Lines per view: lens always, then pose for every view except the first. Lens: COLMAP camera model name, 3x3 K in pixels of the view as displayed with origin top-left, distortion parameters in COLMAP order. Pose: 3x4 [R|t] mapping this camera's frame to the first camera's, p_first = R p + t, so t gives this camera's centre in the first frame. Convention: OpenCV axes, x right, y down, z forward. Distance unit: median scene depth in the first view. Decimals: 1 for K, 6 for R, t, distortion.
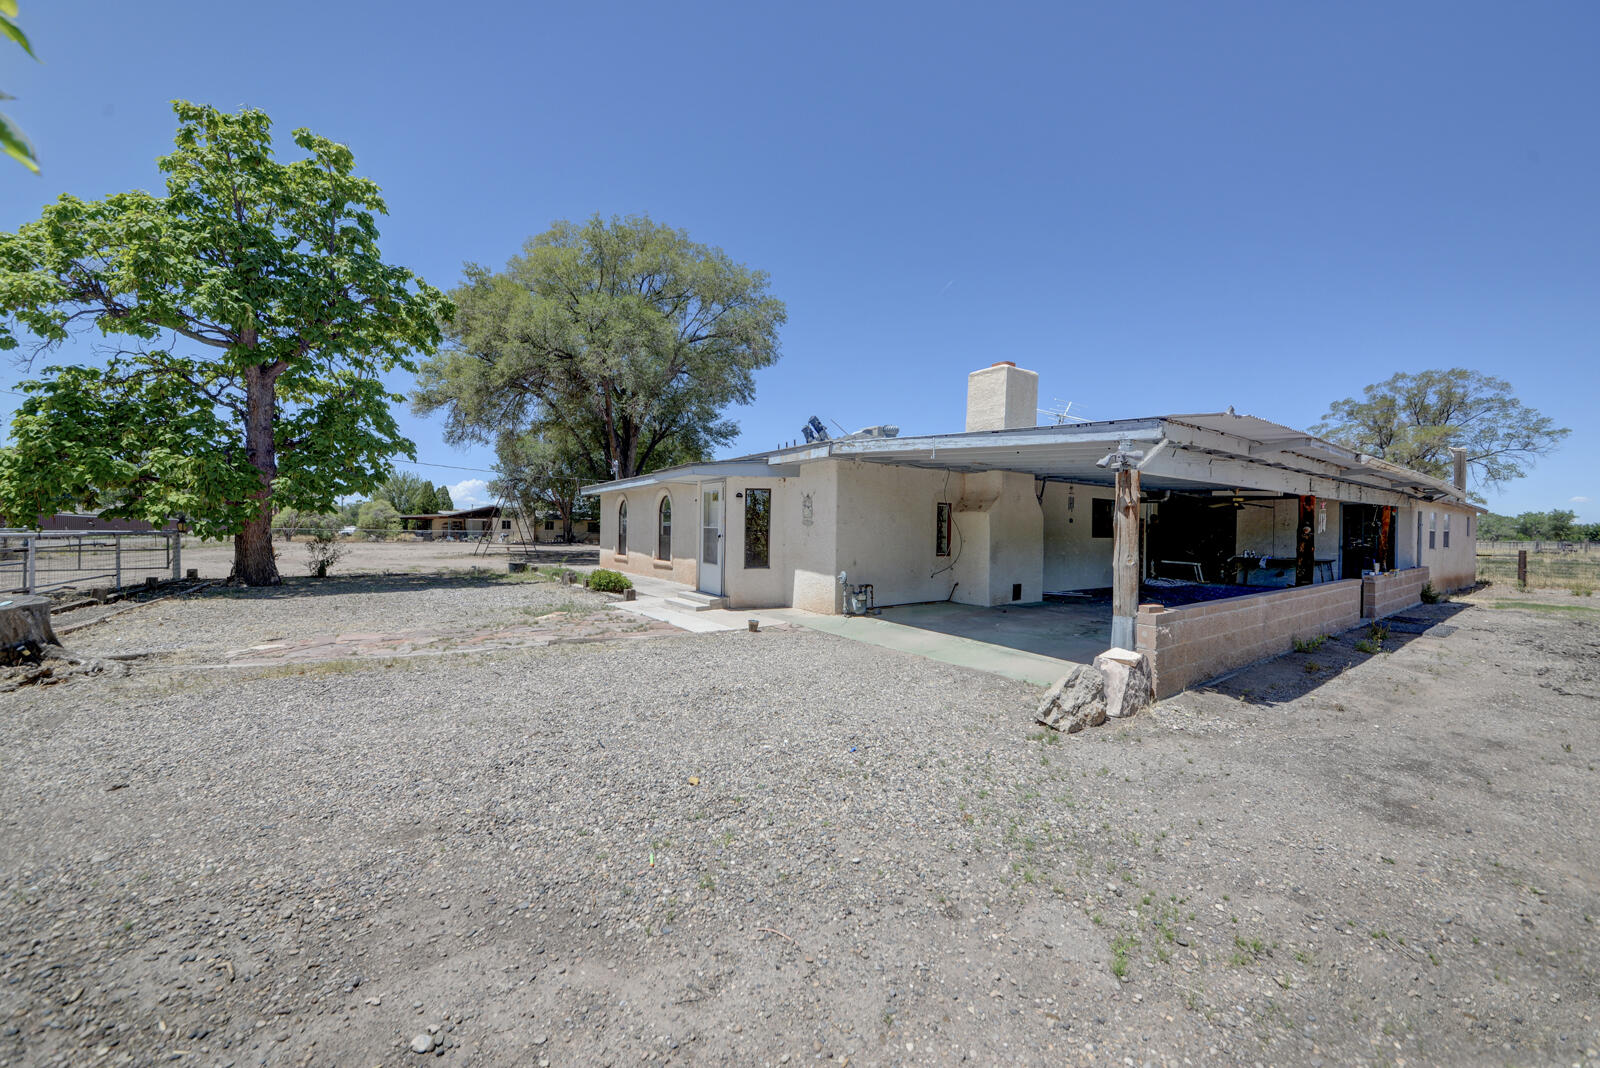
lens RADIAL K [[570.7, 0, 799.7], [0, 570.7, 538.9], [0, 0, 1]] dist [0.001440, -0.008992]
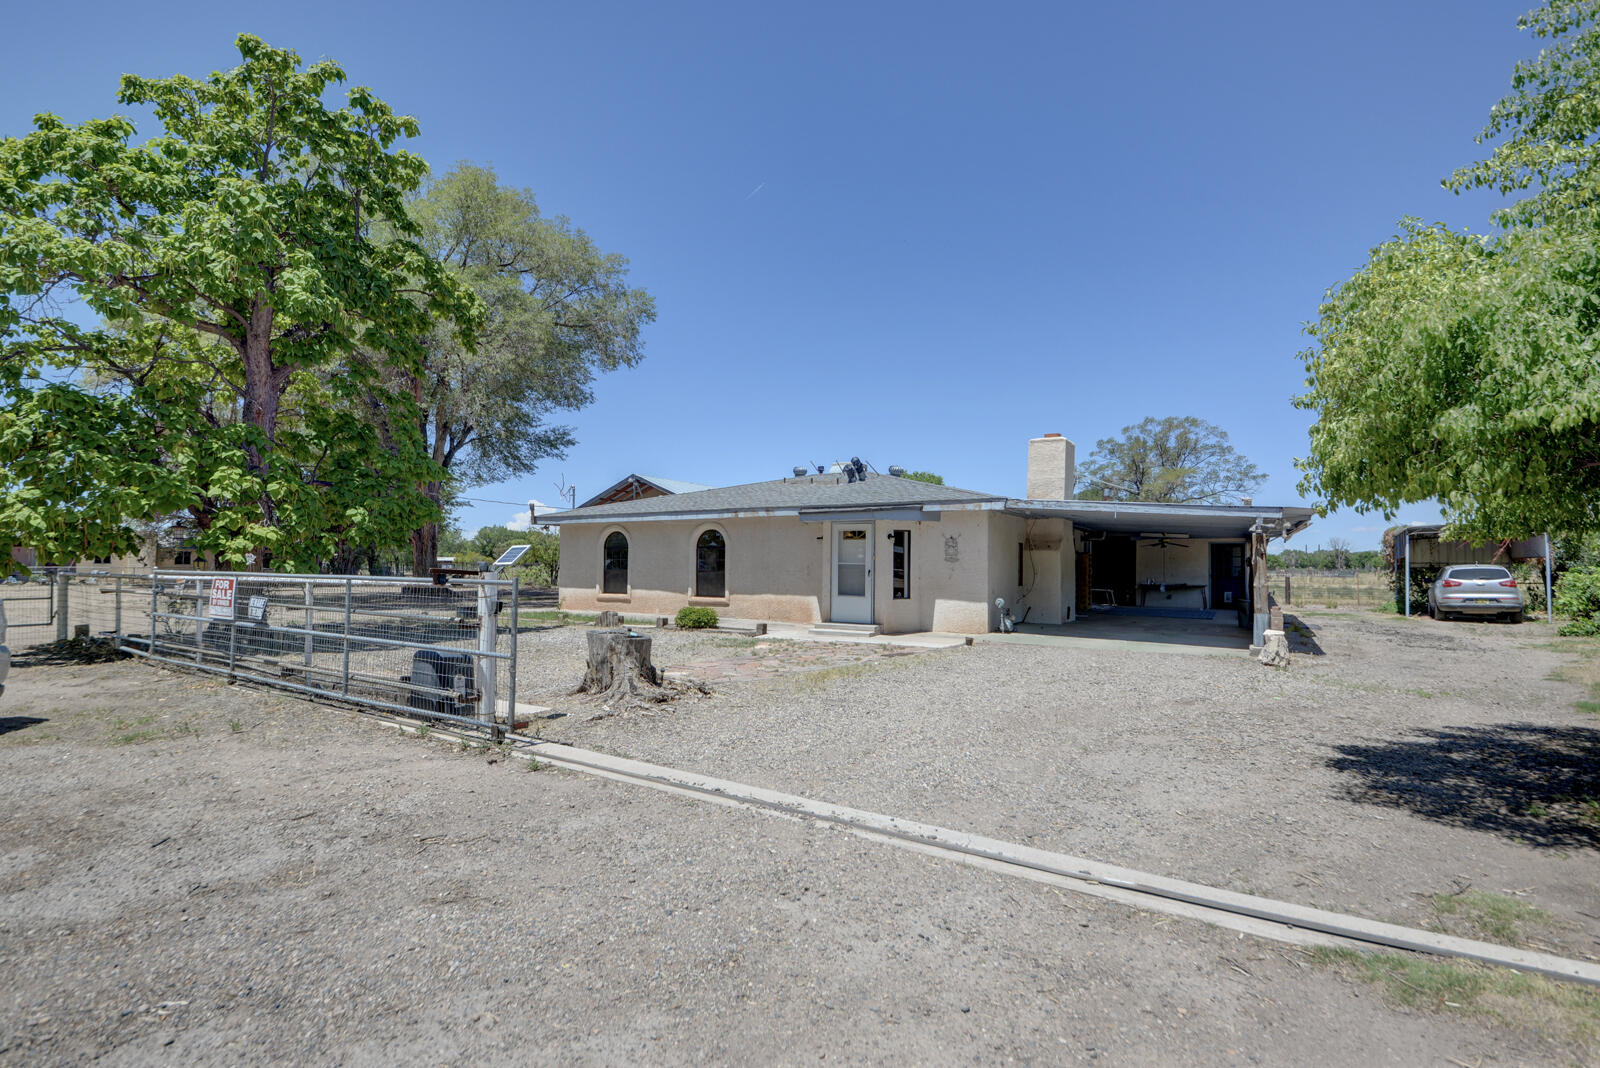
lens RADIAL K [[732.7, 0, 800.6], [0, 732.7, 556.6], [0, 0, 1]] dist [0.016704, -0.000079]
pose [[0.918503, -0.001690, 0.395411, -0.639237], [0.010221, 0.999758, -0.019469, -0.005823], [-0.395283, 0.021924, 0.918298, -0.218200]]
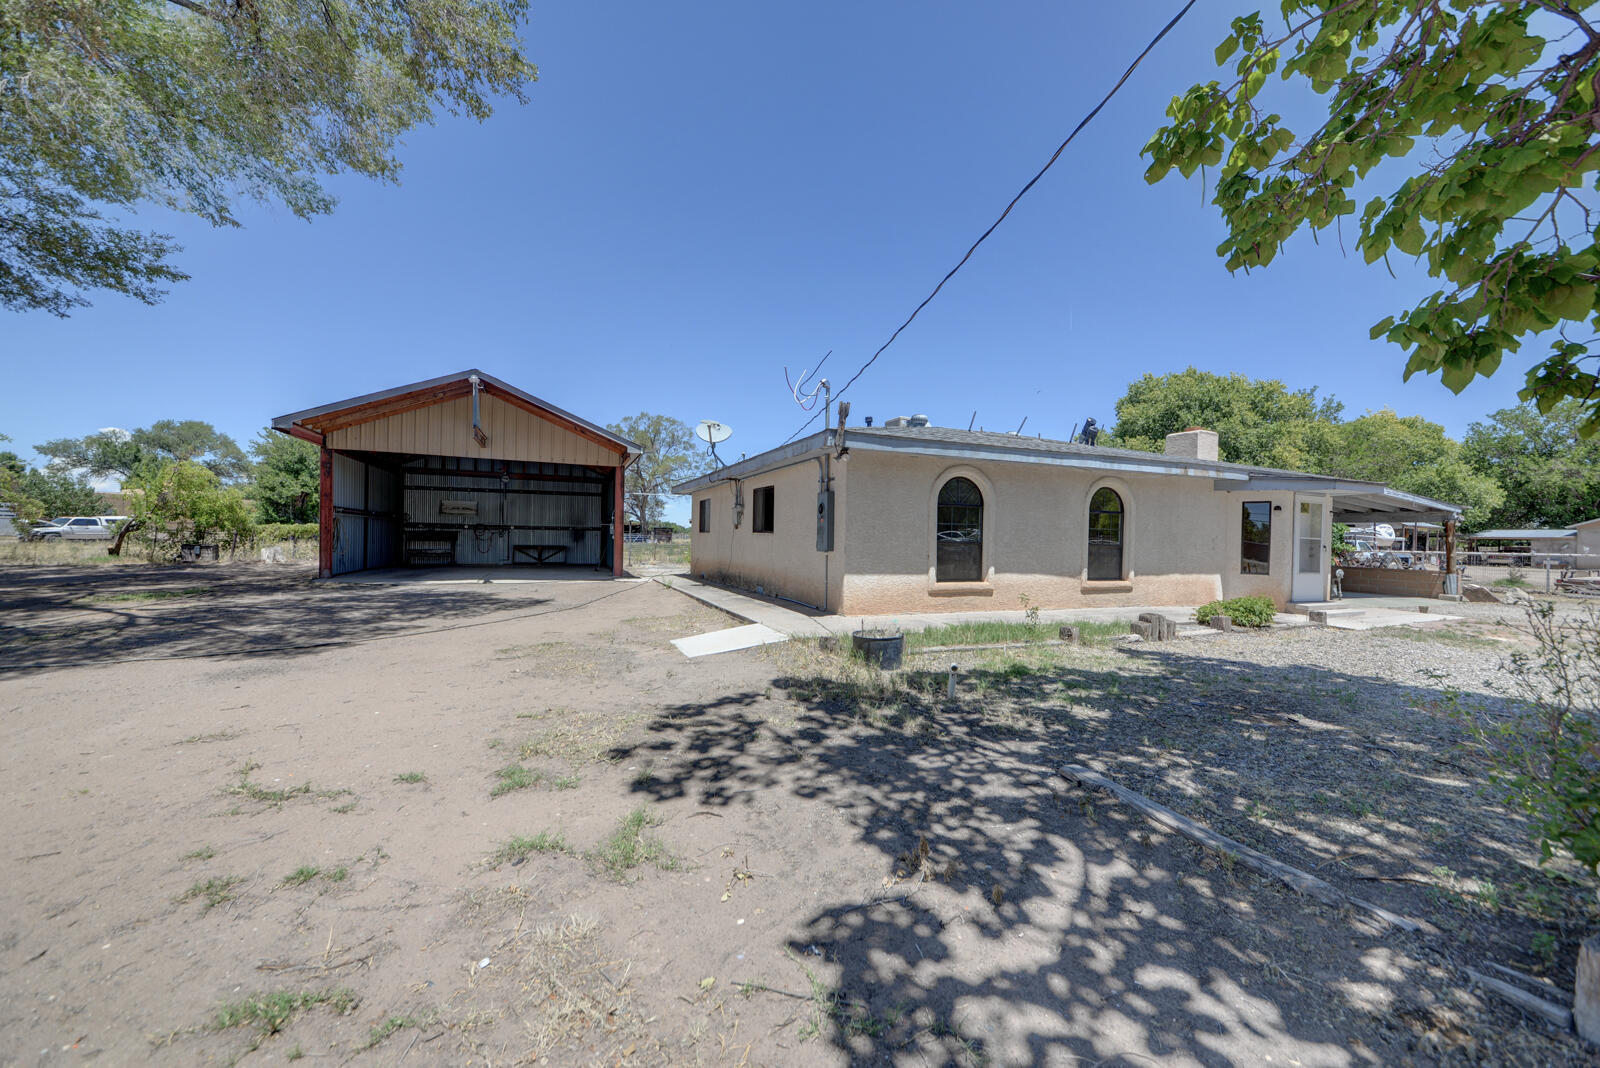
lens RADIAL K [[612.2, 0, 800.0], [0, 612.2, 534.0], [0, 0, 1]] dist [0.000165, 0.000006]
pose [[0.237859, 0.009514, 0.971253, -1.144894], [0.000665, 0.999950, -0.009958, -0.013432], [-0.971299, 0.003014, 0.237841, 1.288010]]
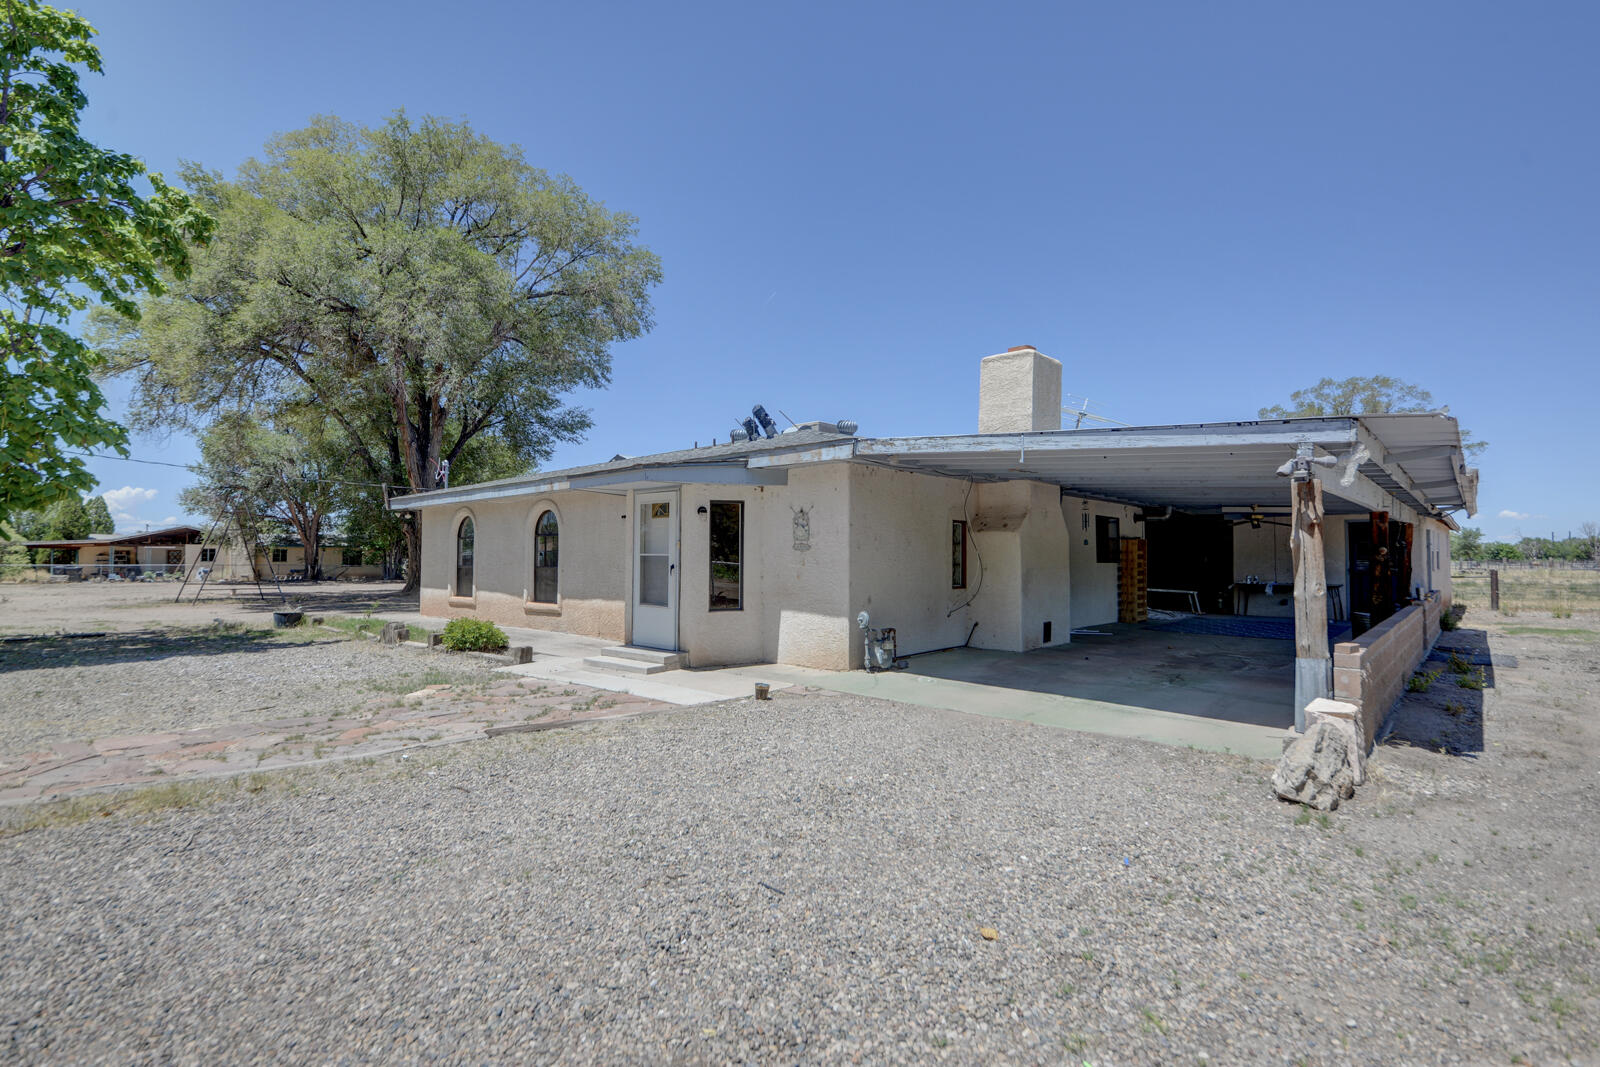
lens RADIAL K [[744.2, 0, 800.0], [0, 744.2, 533.5], [0, 0, 1]] dist [0.020502, -0.023805]
pose [[0.977326, -0.004106, 0.211699, -0.137015], [0.014085, 0.998858, -0.045653, -0.001435], [-0.211270, 0.047599, 0.976268, 0.040265]]
